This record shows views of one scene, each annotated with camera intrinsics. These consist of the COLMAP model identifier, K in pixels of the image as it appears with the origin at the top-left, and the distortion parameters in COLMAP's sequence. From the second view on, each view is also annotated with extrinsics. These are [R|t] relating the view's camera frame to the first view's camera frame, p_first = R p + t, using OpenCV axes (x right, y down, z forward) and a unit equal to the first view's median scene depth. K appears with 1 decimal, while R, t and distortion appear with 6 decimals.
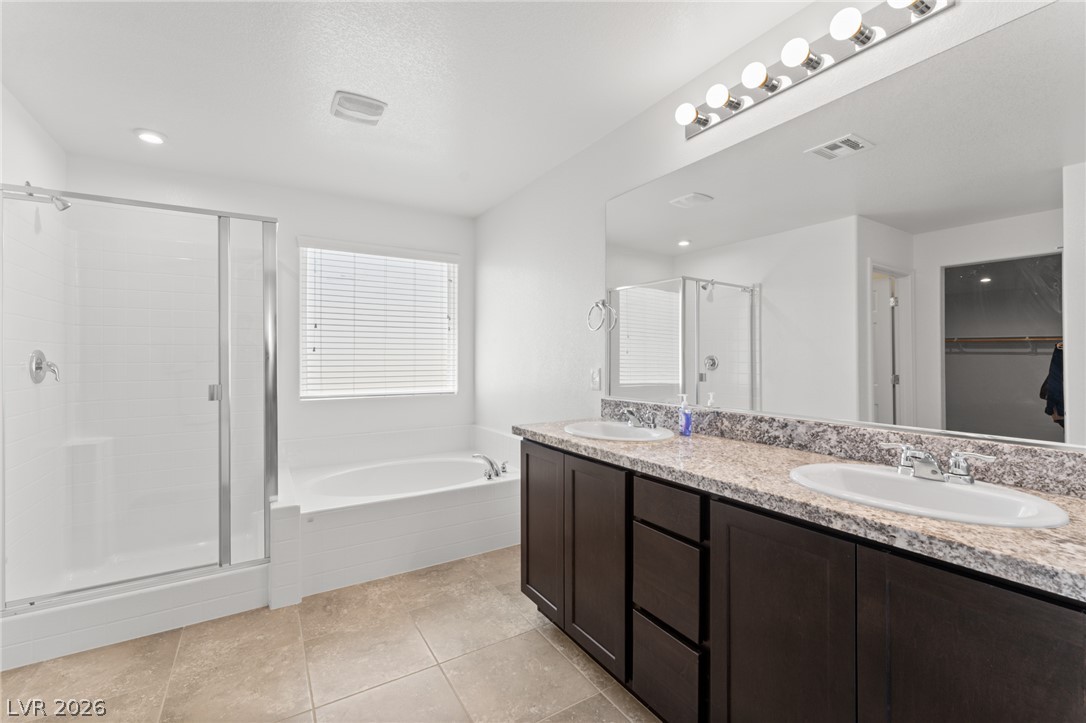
lens RADIAL K [[464.1, 0, 546.4], [0, 464.1, 361.0], [0, 0, 1]] dist [0.001798, 0.000162]
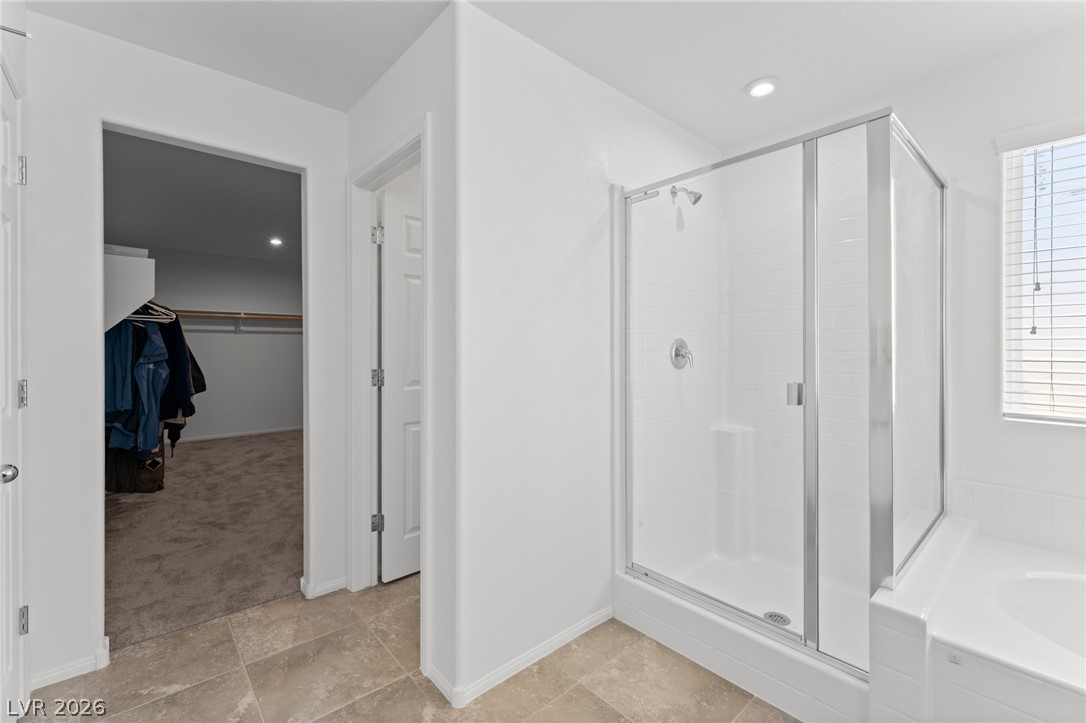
lens RADIAL K [[464.1, 0, 540.4], [0, 464.1, 347.8], [0, 0, 1]] dist [0.001798, 0.000162]
pose [[0.167872, 0.007711, -0.985779, -0.077790], [-0.008271, 0.999945, 0.006413, -0.004661], [0.985774, 0.007077, 0.167927, 0.468485]]
